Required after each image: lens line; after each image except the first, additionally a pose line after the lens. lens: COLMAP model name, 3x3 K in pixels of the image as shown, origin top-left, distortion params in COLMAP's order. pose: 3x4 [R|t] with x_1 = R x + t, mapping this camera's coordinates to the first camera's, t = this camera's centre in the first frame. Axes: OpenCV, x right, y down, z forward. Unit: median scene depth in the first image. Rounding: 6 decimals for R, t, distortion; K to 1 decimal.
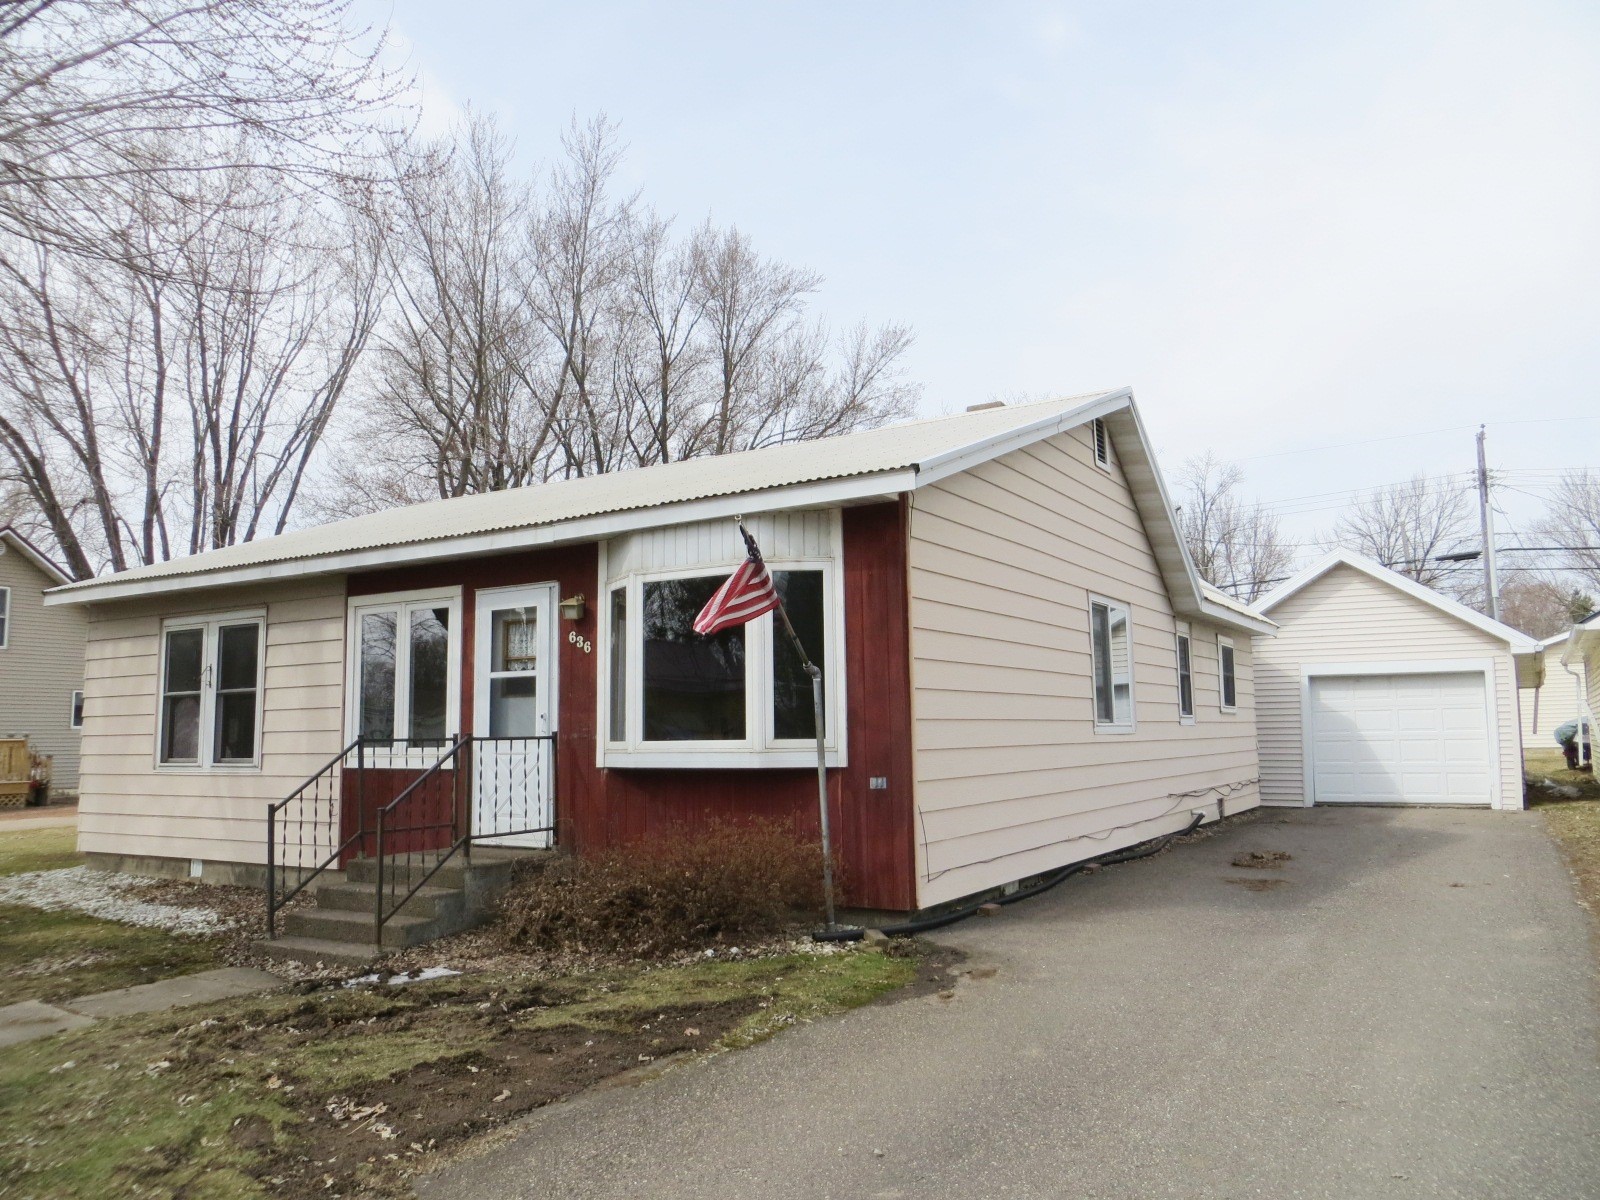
lens RADIAL K [[1192.9, 0, 800.0], [0, 1192.9, 600.0], [0, 0, 1]] dist [-0.008778, -0.000420]
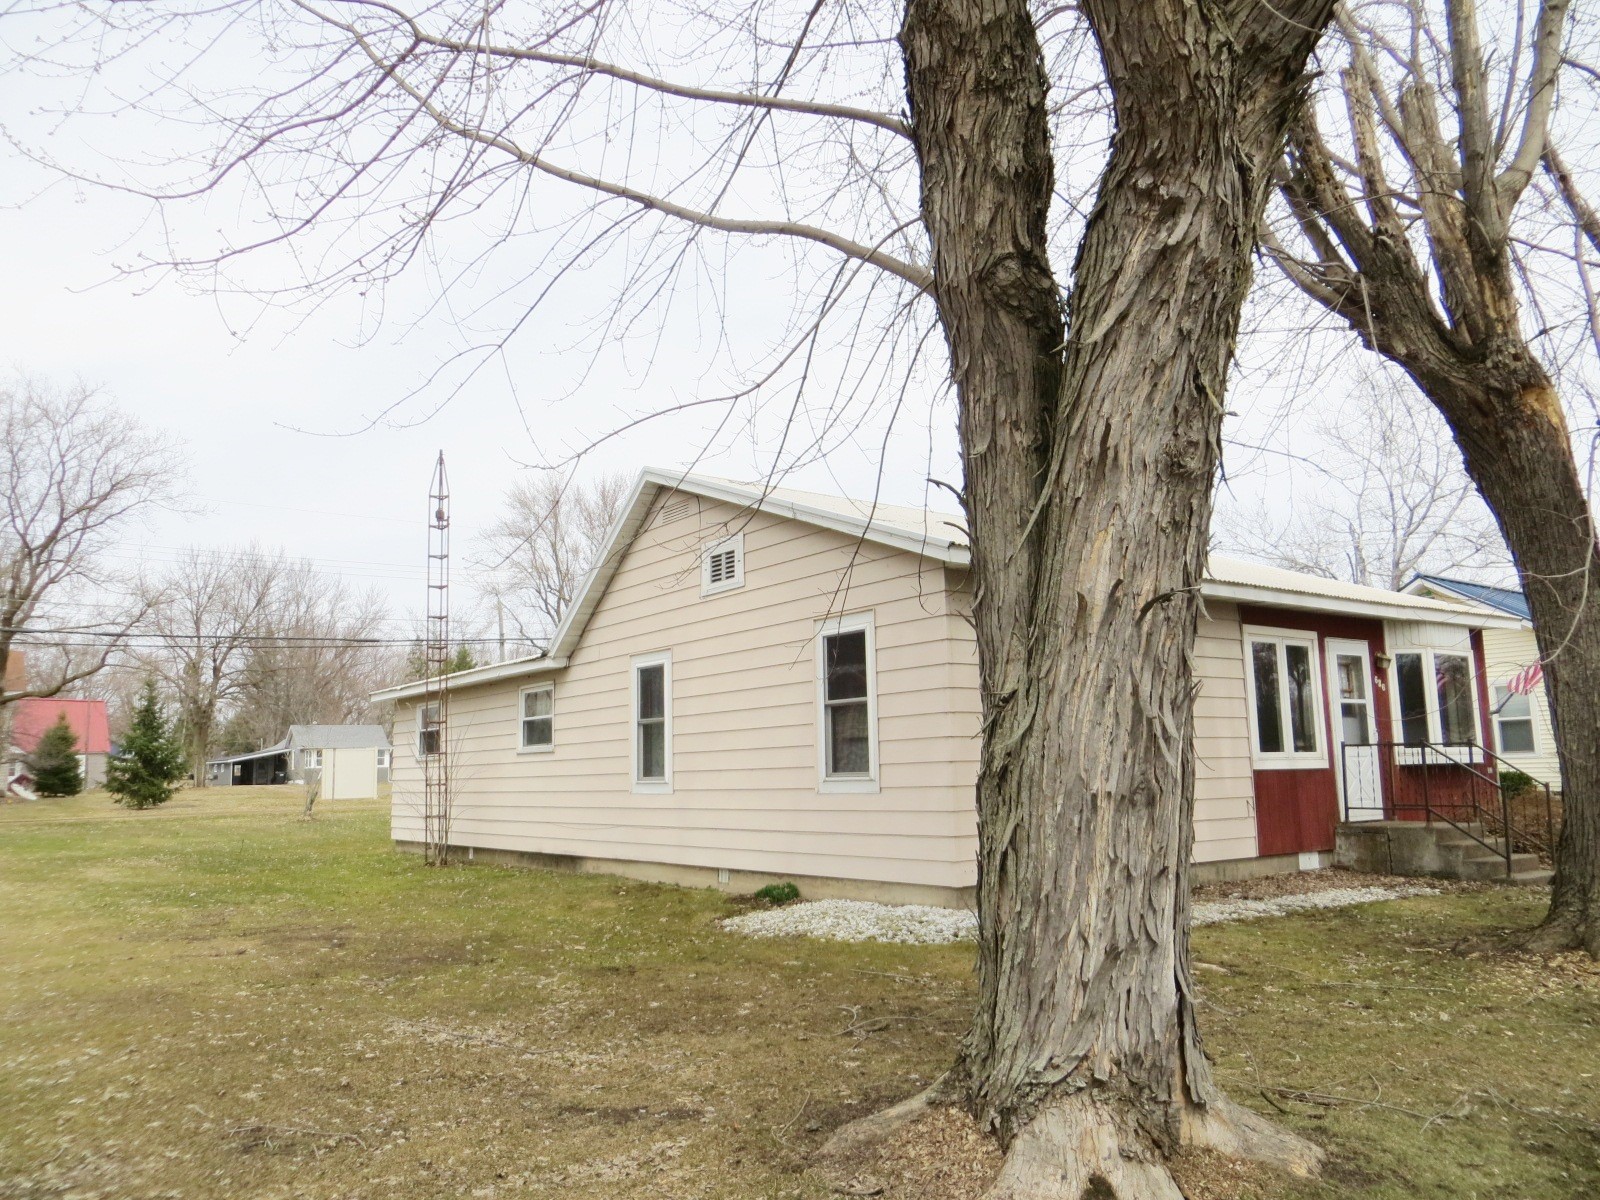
lens RADIAL K [[1192.9, 0, 800.0], [0, 1192.9, 600.0], [0, 0, 1]] dist [-0.008778, -0.000420]
pose [[0.359920, 0.135817, 0.923045, -1.764670], [-0.093008, 0.989642, -0.109349, 0.155492], [-0.928336, -0.046493, 0.368824, 1.058579]]
